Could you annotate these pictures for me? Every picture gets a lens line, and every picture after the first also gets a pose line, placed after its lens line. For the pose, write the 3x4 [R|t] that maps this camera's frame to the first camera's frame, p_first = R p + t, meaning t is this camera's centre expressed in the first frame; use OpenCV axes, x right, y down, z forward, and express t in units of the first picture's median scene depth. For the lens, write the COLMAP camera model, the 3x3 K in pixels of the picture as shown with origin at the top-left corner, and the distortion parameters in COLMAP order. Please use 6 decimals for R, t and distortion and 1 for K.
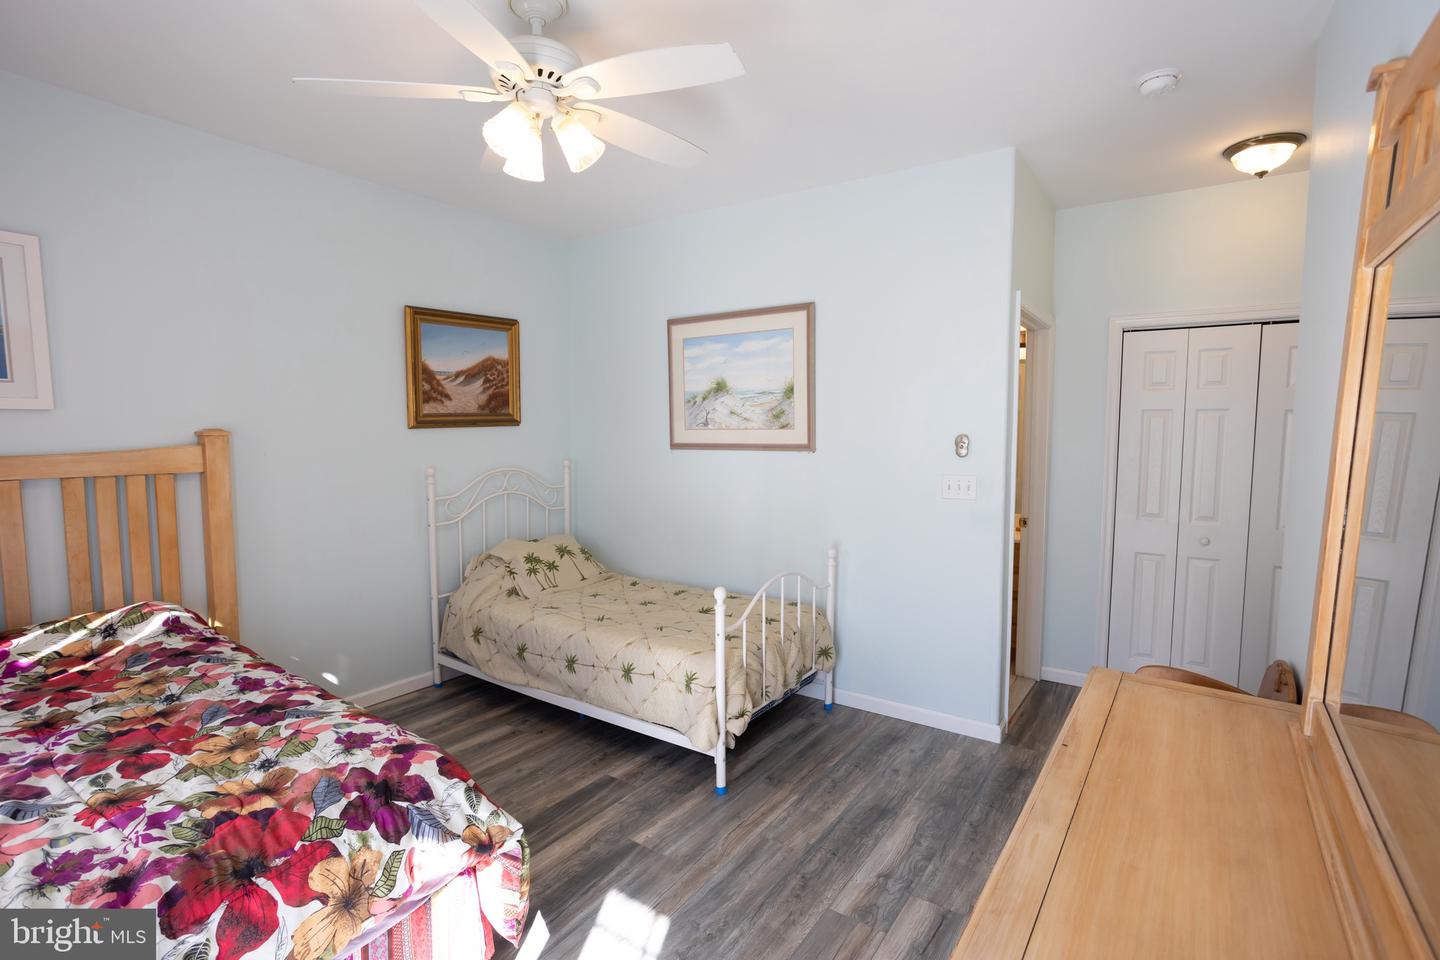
lens RADIAL K [[712.1, 0, 729.1], [0, 712.1, 485.3], [0, 0, 1]] dist [-0.017572, 0.000796]
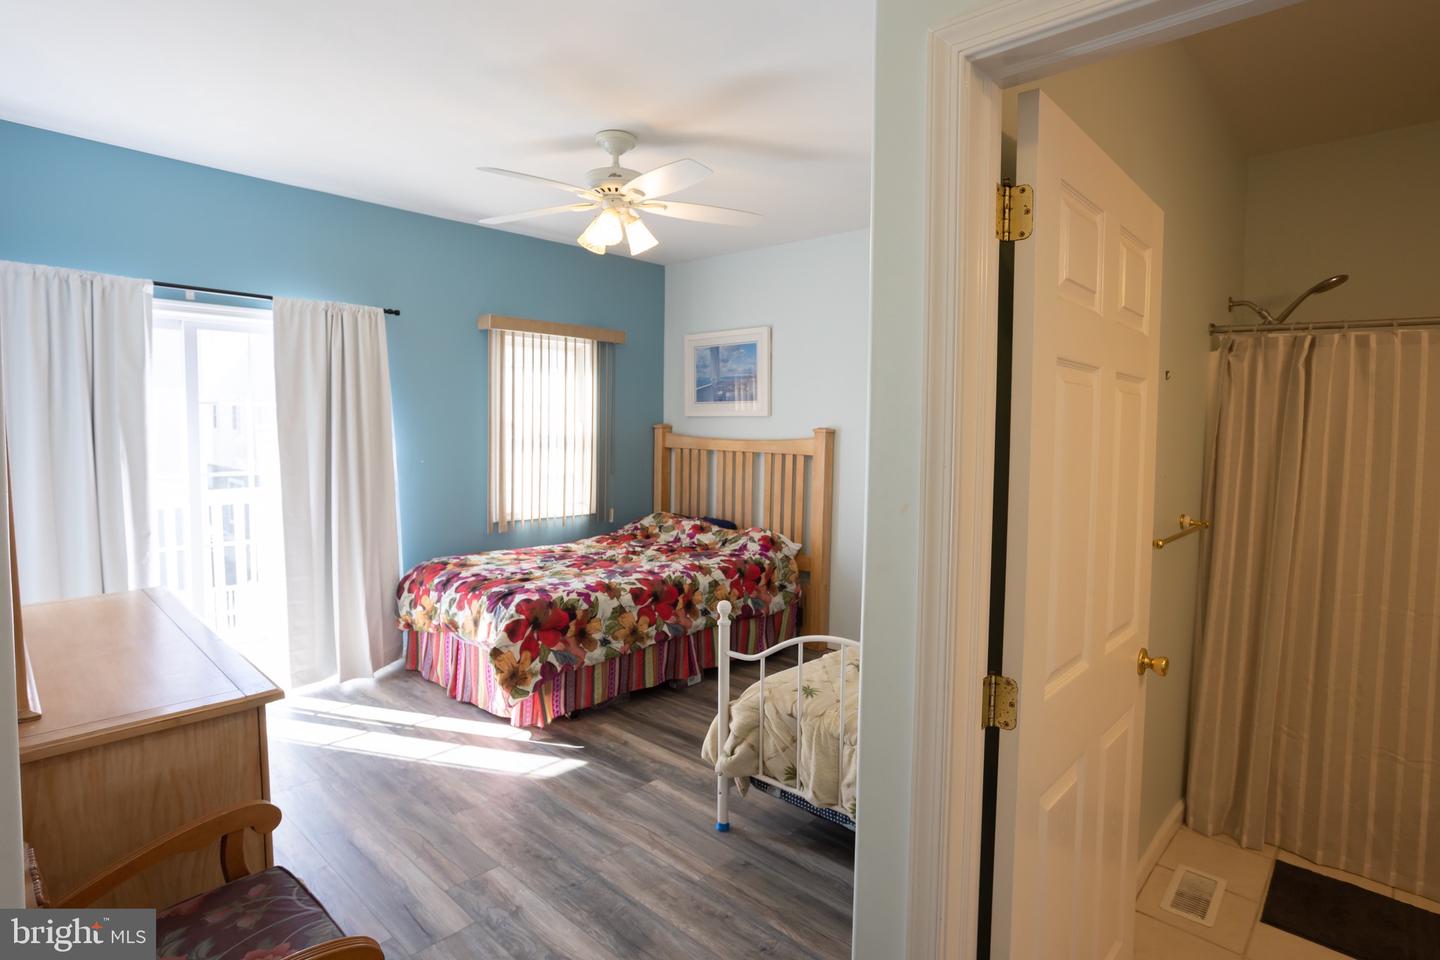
lens RADIAL K [[712.1, 0, 721.7], [0, 712.1, 478.1], [0, 0, 1]] dist [-0.017572, 0.000796]
pose [[-0.167066, 0.063685, -0.983887, 0.966822], [-0.083949, 0.993369, 0.078554, -0.087130], [0.982365, 0.095720, -0.160612, 1.267310]]
